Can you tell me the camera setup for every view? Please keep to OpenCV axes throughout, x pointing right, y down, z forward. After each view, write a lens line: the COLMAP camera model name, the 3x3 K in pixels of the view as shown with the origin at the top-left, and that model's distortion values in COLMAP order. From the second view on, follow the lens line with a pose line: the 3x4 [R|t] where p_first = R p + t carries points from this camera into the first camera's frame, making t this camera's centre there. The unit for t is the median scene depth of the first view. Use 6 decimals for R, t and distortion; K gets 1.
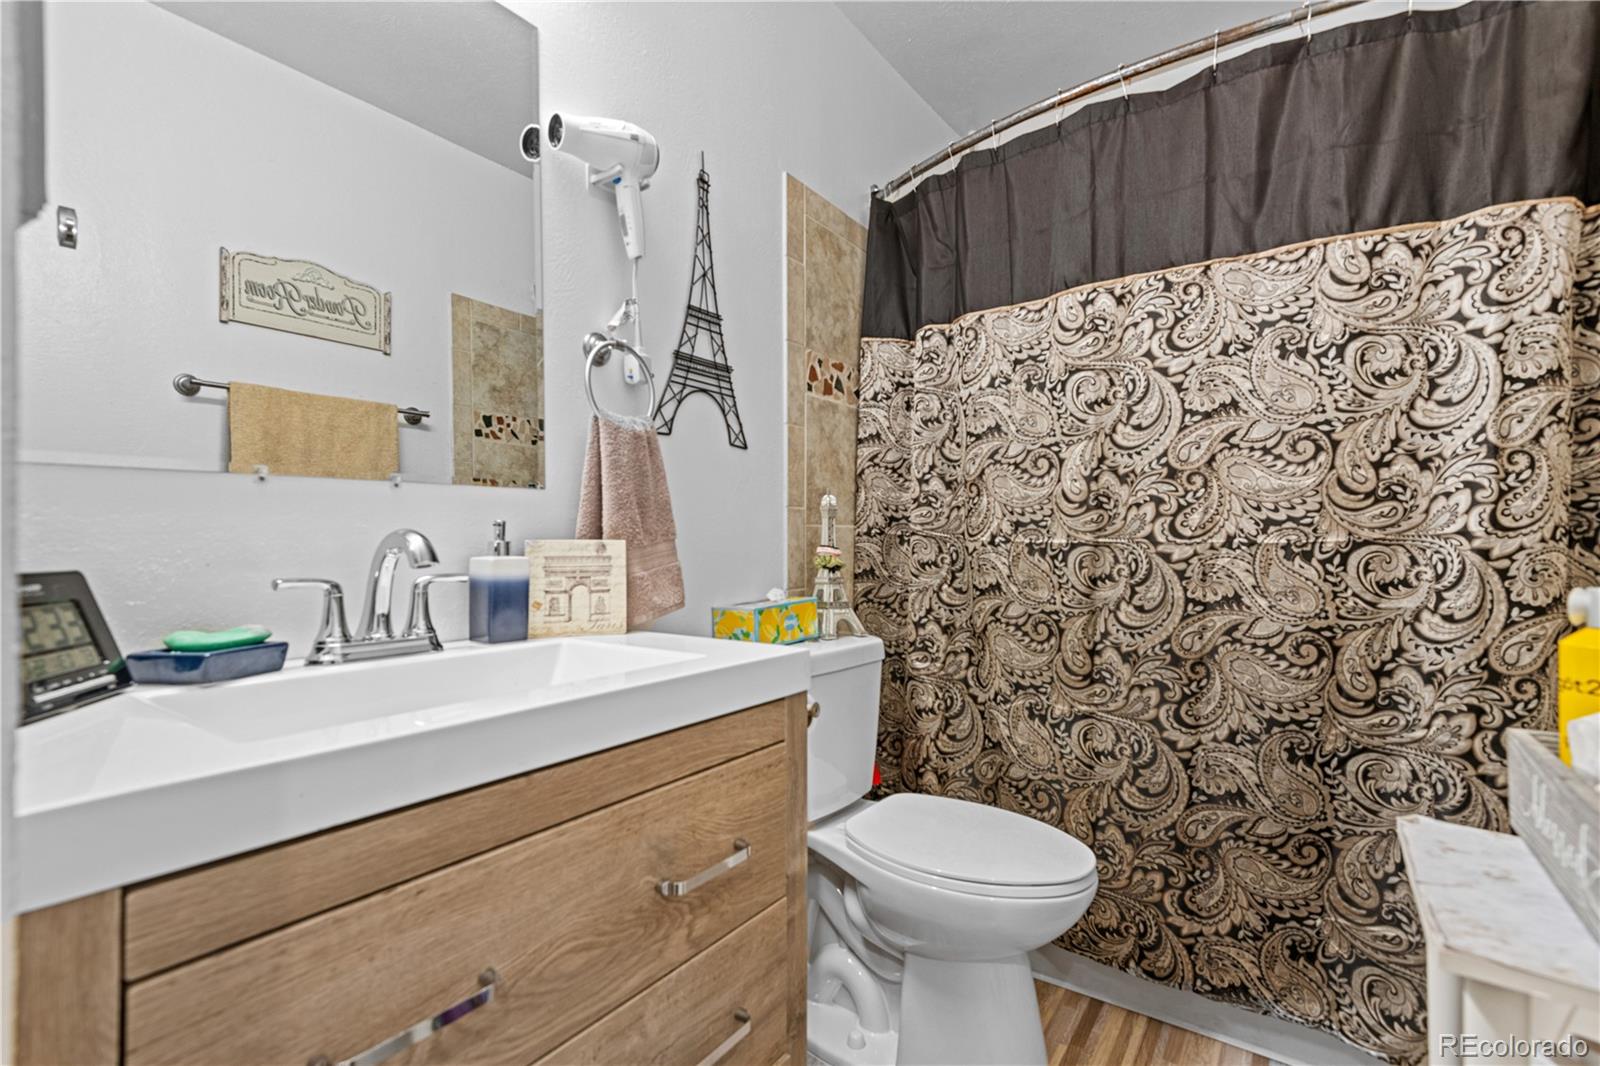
lens RADIAL K [[723.6, 0, 799.5], [0, 723.6, 541.5], [0, 0, 1]] dist [0.017042, -0.006296]
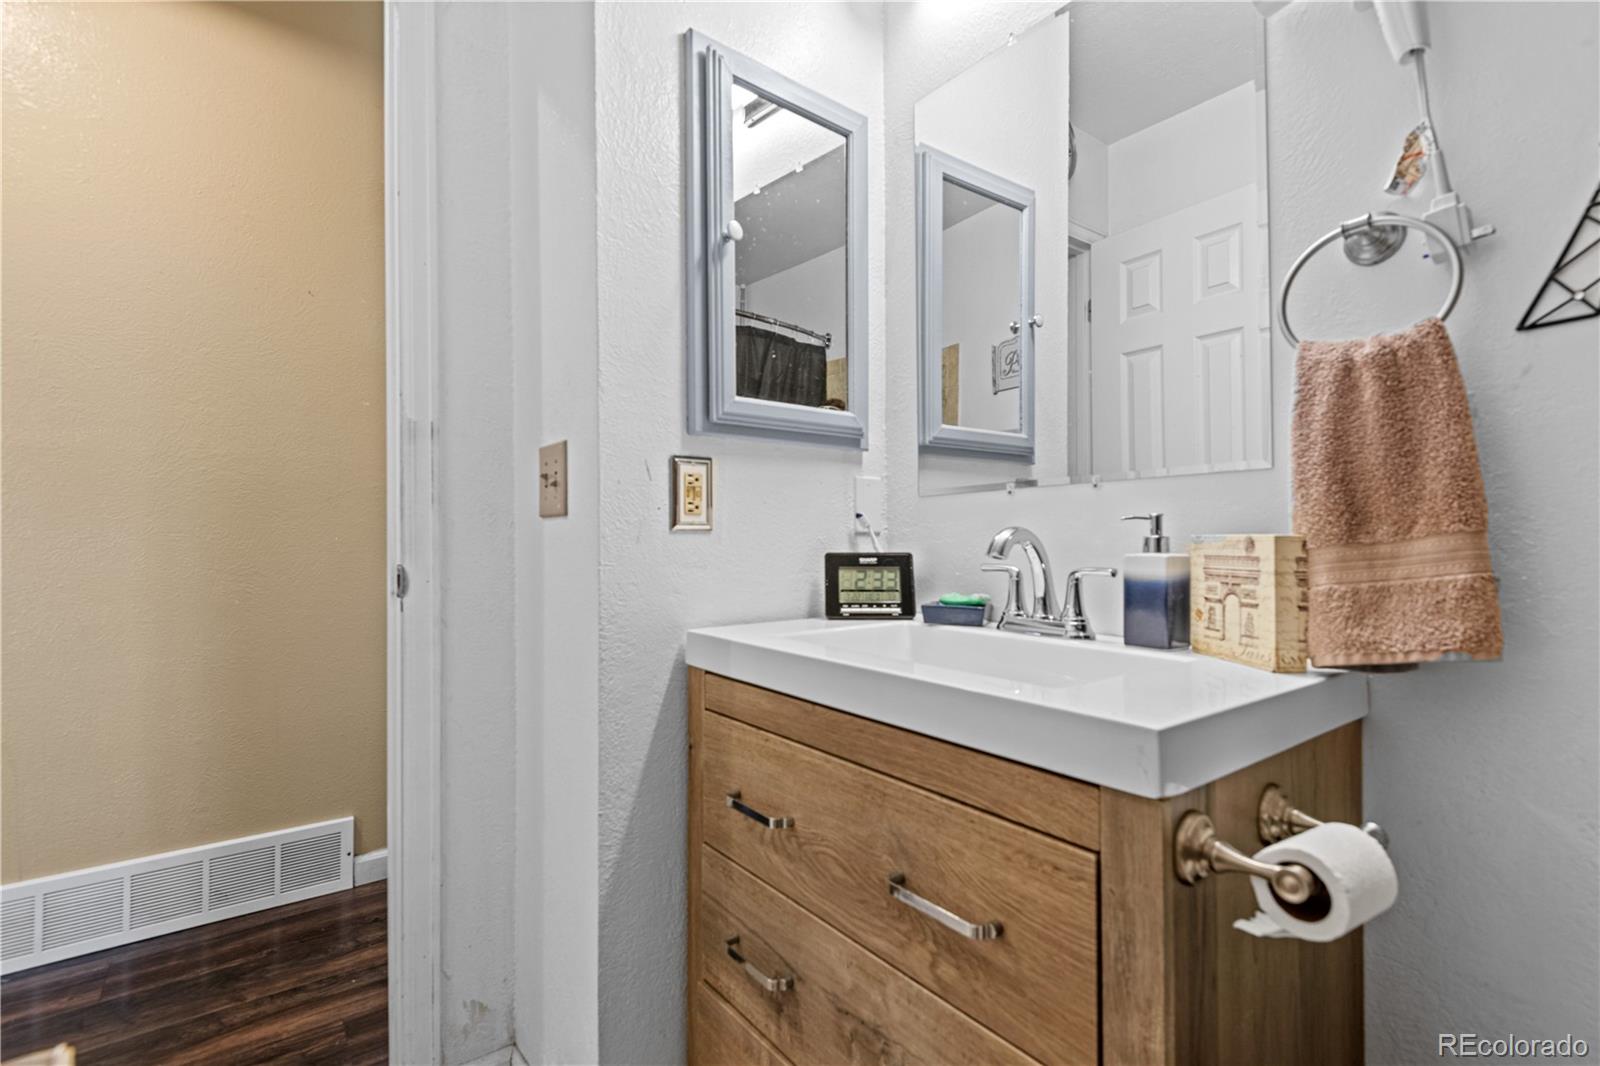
lens RADIAL K [[723.6, 0, 797.5], [0, 723.6, 531.4], [0, 0, 1]] dist [0.017042, -0.006296]
pose [[-0.289264, -0.007063, -0.957223, 0.757607], [0.002958, 0.999961, -0.008272, -0.000605], [0.957245, -0.005224, -0.289232, 1.070401]]
